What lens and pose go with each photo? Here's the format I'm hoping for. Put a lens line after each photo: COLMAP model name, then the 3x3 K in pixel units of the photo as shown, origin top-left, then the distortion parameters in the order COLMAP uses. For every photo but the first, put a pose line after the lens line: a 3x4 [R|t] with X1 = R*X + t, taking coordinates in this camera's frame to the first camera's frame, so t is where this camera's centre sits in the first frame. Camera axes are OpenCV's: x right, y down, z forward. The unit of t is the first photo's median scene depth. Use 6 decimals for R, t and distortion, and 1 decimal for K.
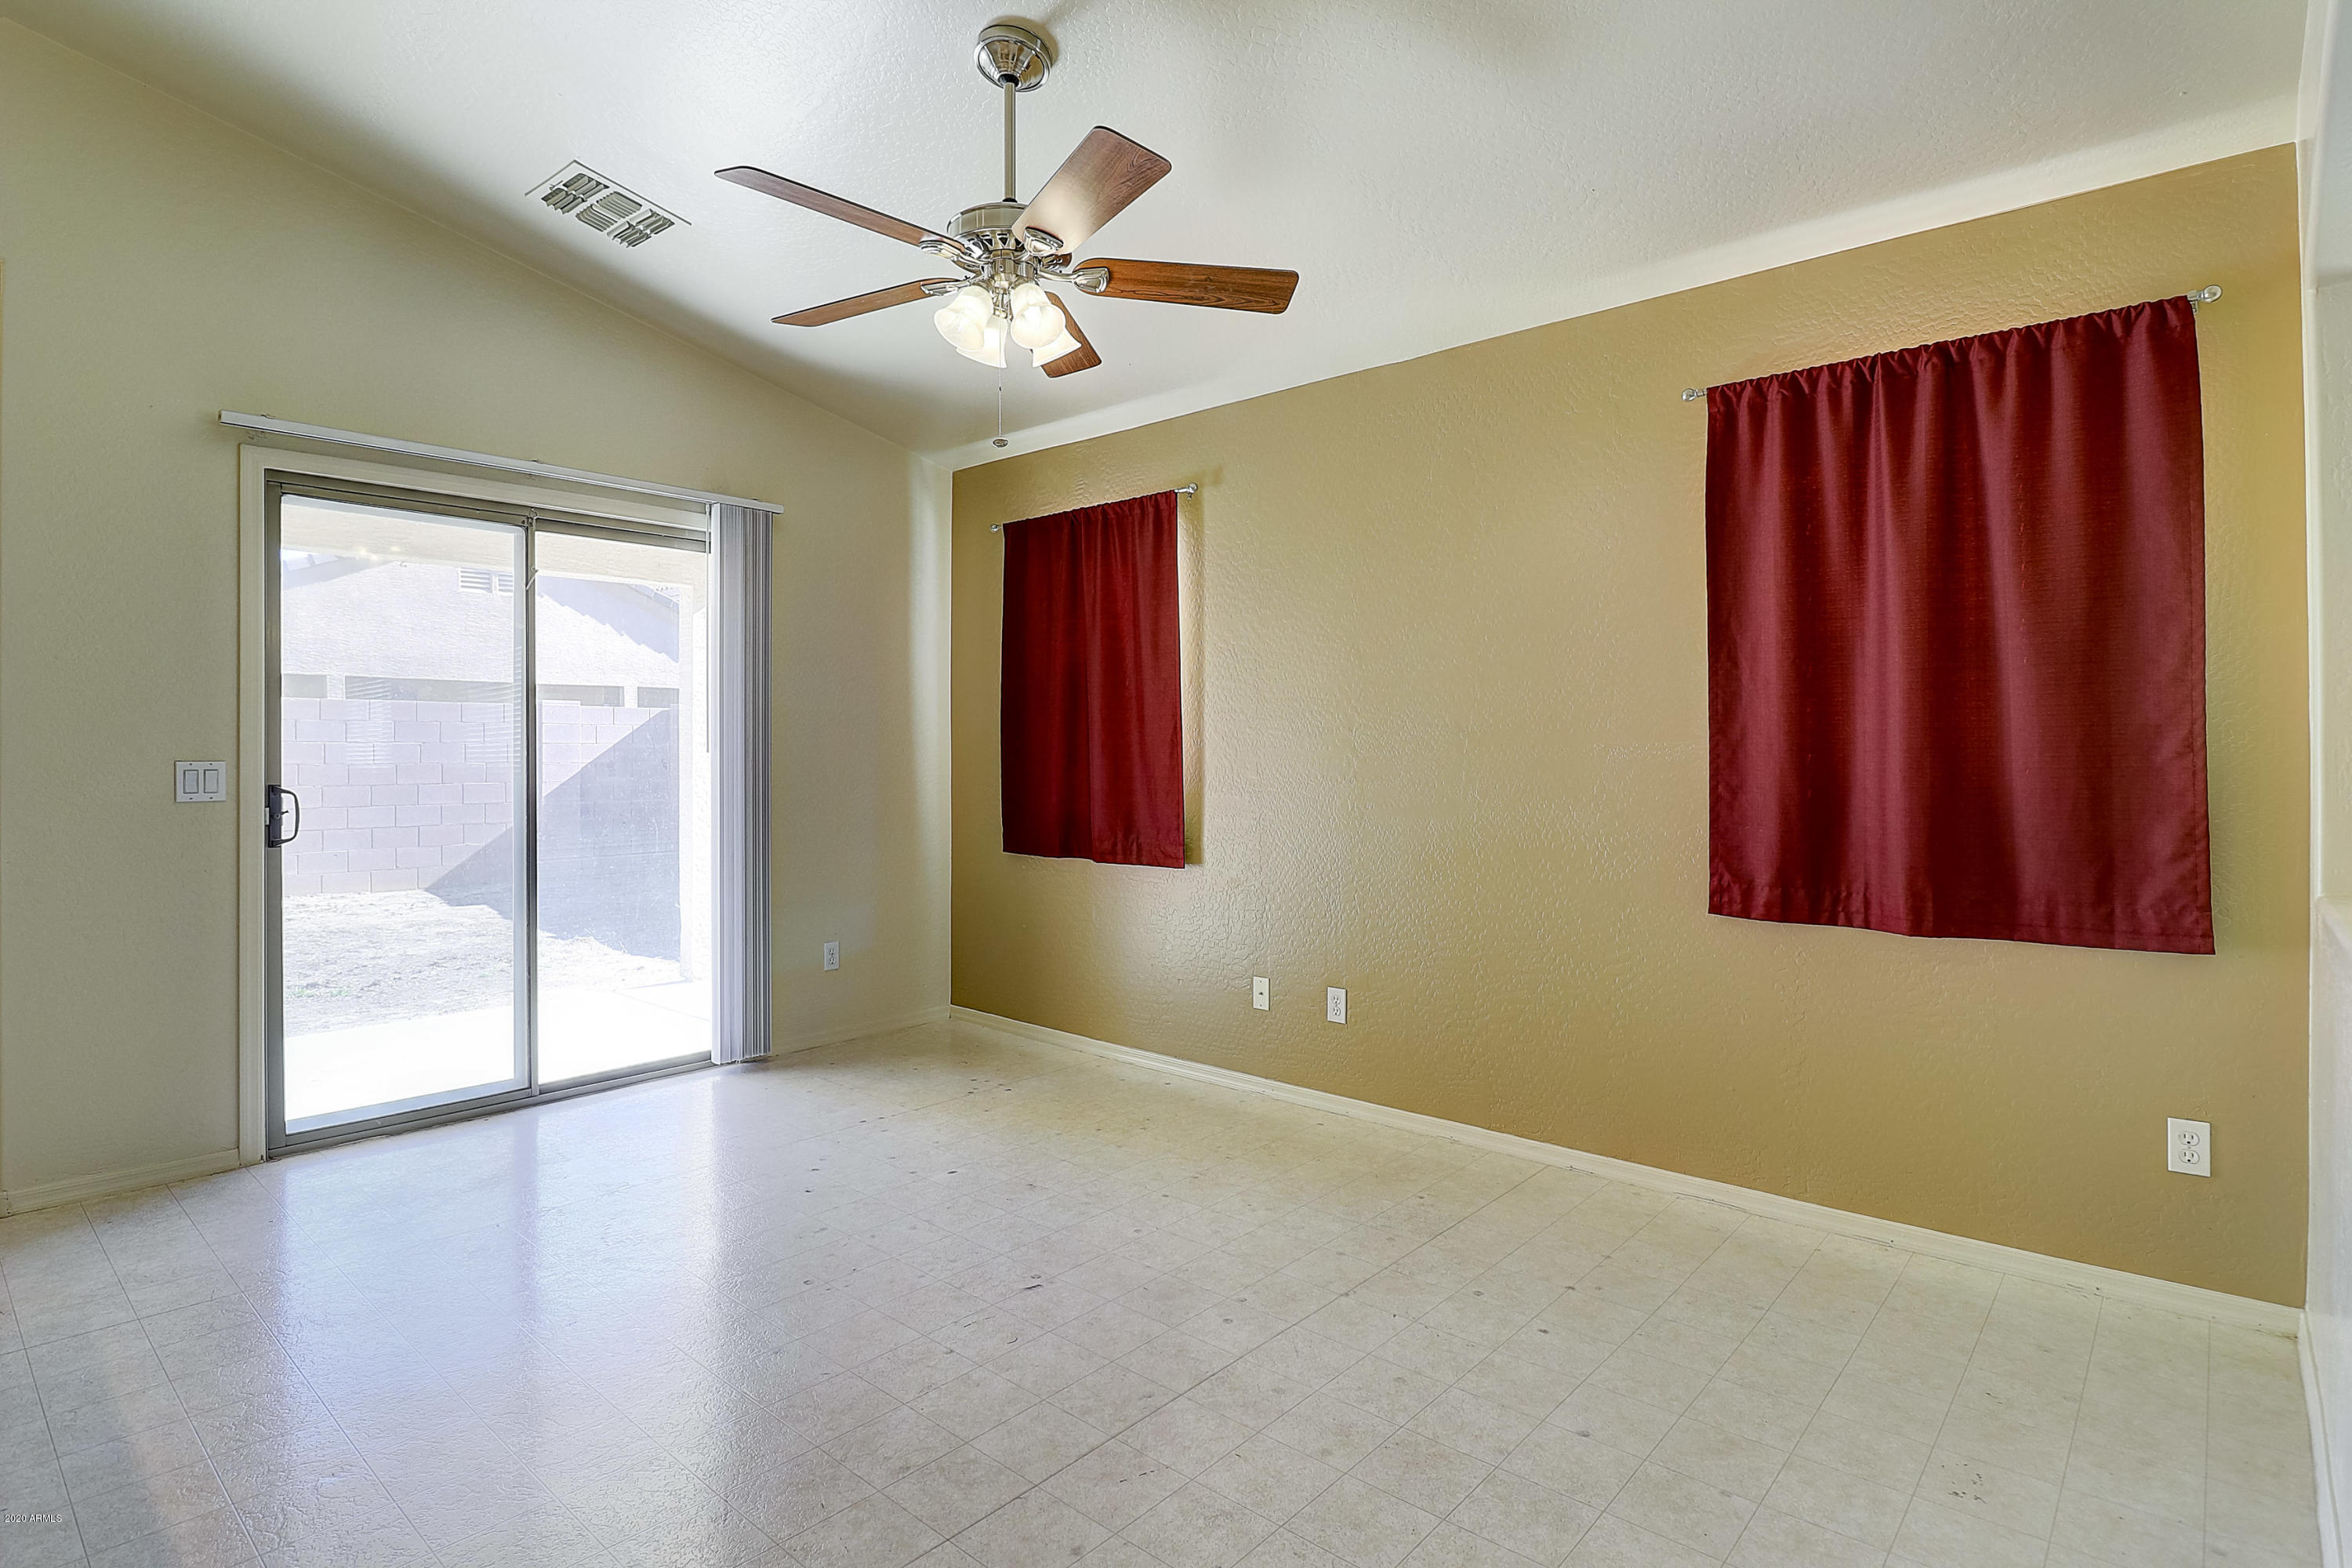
lens RADIAL K [[1178.2, 0, 1175.7], [0, 1178.2, 767.0], [0, 0, 1]] dist [0.002379, -0.013059]
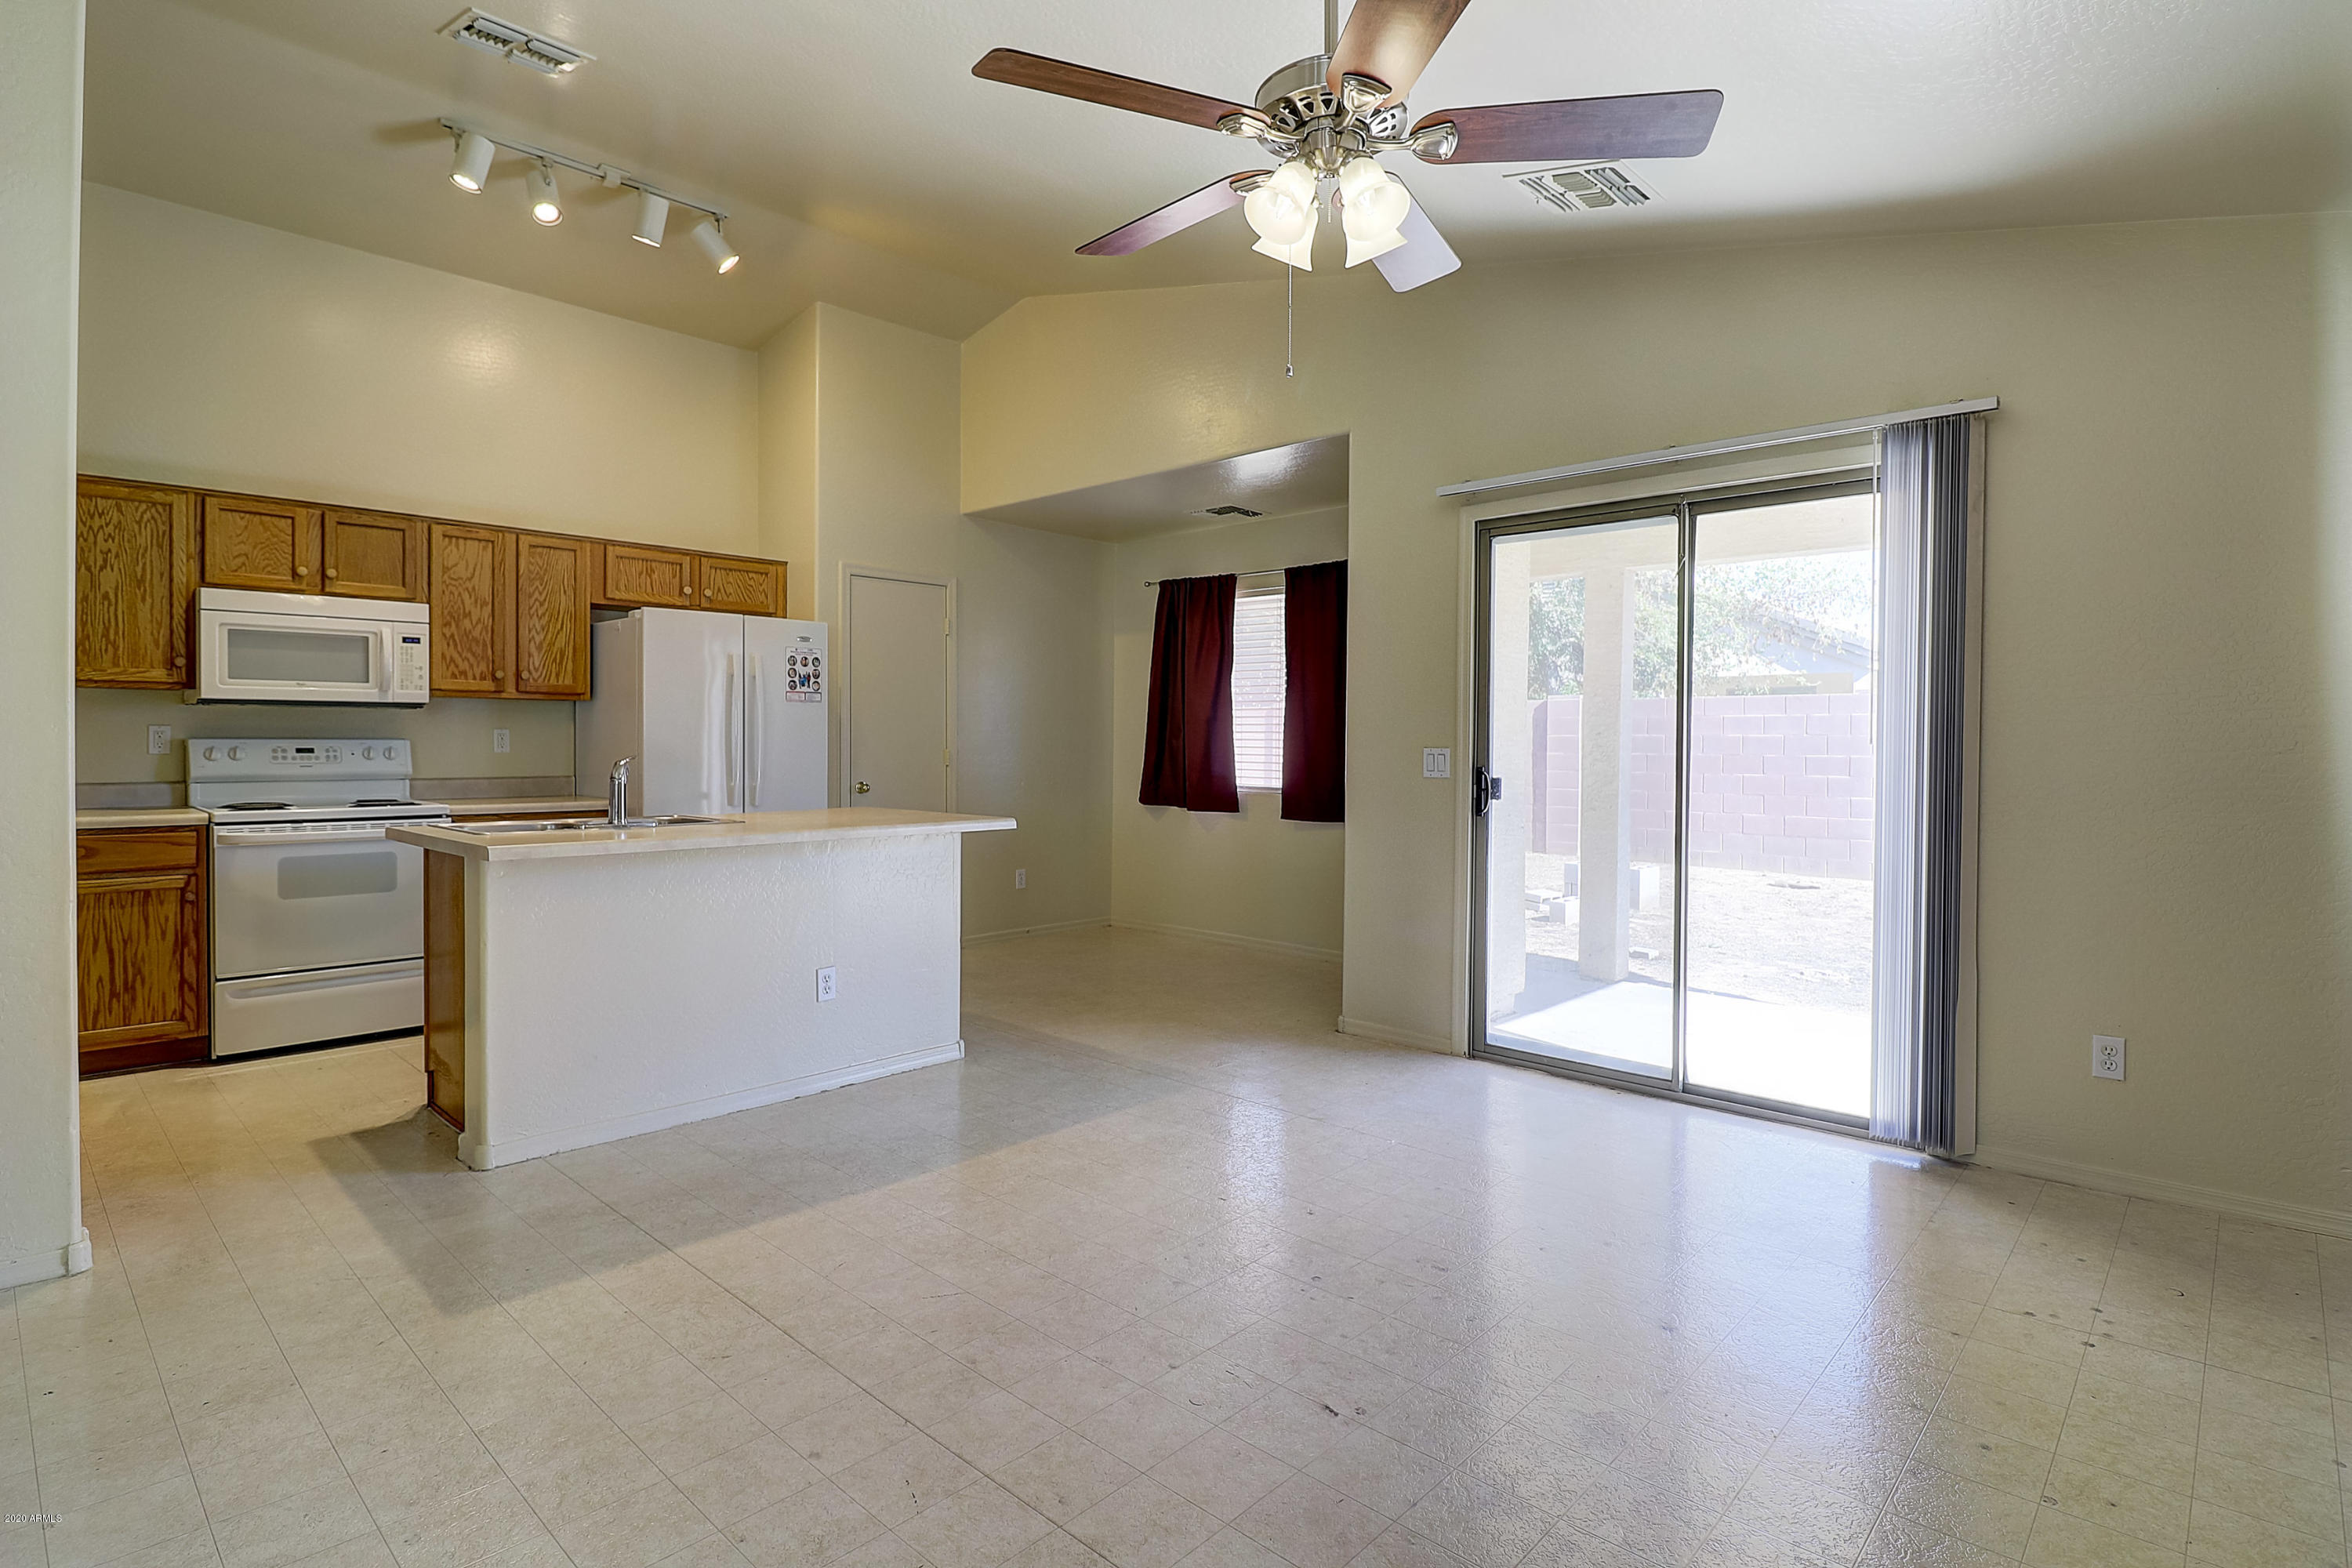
lens RADIAL K [[1159.6, 0, 1160.6], [0, 1159.6, 756.6], [0, 0, 1]] dist [0.000288, -0.013664]
pose [[-0.036238, 0.012961, -0.999259, 0.567501], [-0.017546, 0.999754, 0.013604, -0.008006], [0.999189, 0.018026, -0.036002, 0.778180]]
